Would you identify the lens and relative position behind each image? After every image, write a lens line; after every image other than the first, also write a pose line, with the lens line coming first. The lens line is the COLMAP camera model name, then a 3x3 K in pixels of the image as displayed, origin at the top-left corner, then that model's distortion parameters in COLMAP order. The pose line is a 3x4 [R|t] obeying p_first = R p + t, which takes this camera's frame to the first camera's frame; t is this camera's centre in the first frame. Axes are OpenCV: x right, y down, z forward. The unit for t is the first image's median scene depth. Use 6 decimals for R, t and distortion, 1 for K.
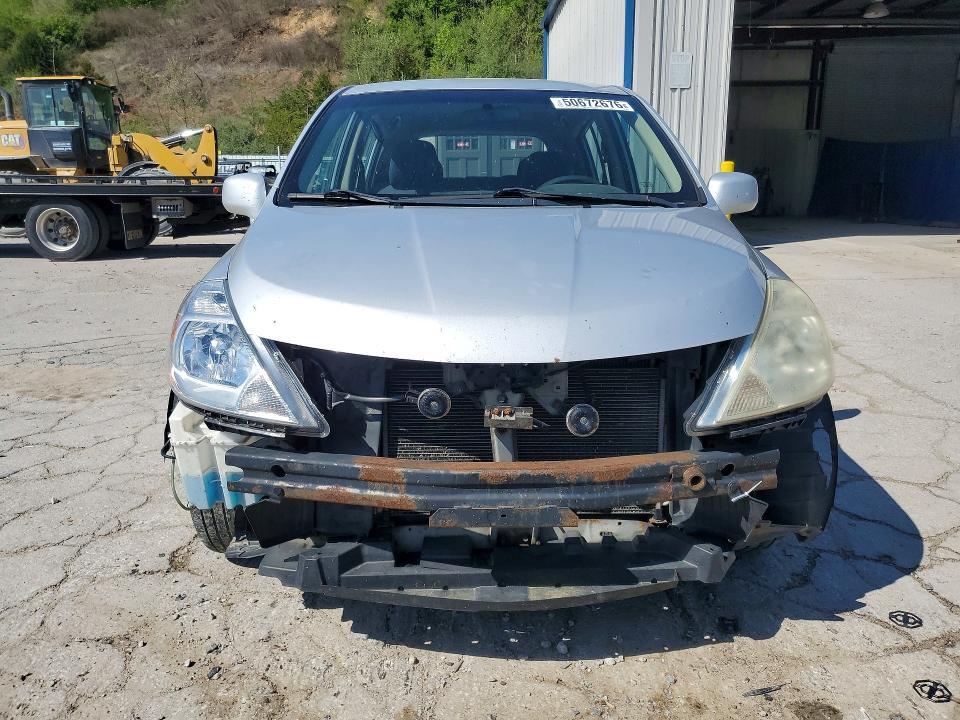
lens RADIAL K [[726.0, 0, 480.0], [0, 726.0, 360.0], [0, 0, 1]] dist [0.027392, -0.013331]
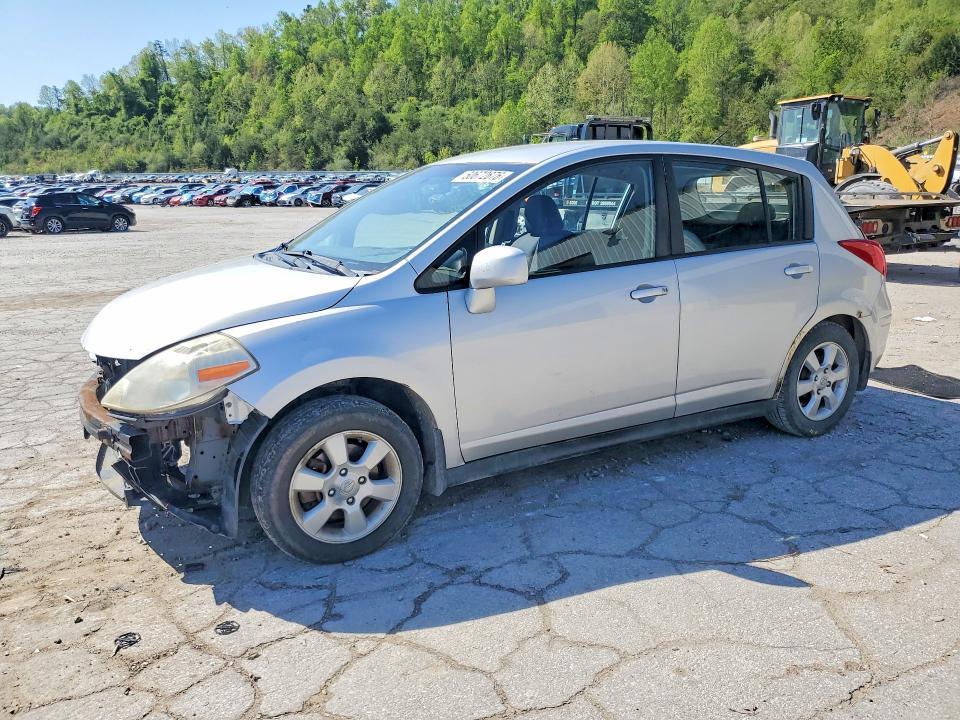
lens RADIAL K [[726.0, 0, 480.0], [0, 726.0, 360.0], [0, 0, 1]] dist [0.027392, -0.013331]
pose [[0.506682, 0.198380, -0.838999, 0.156845], [-0.201851, 0.973414, 0.108262, -0.026805], [0.838171, 0.114498, 0.533254, 0.059787]]
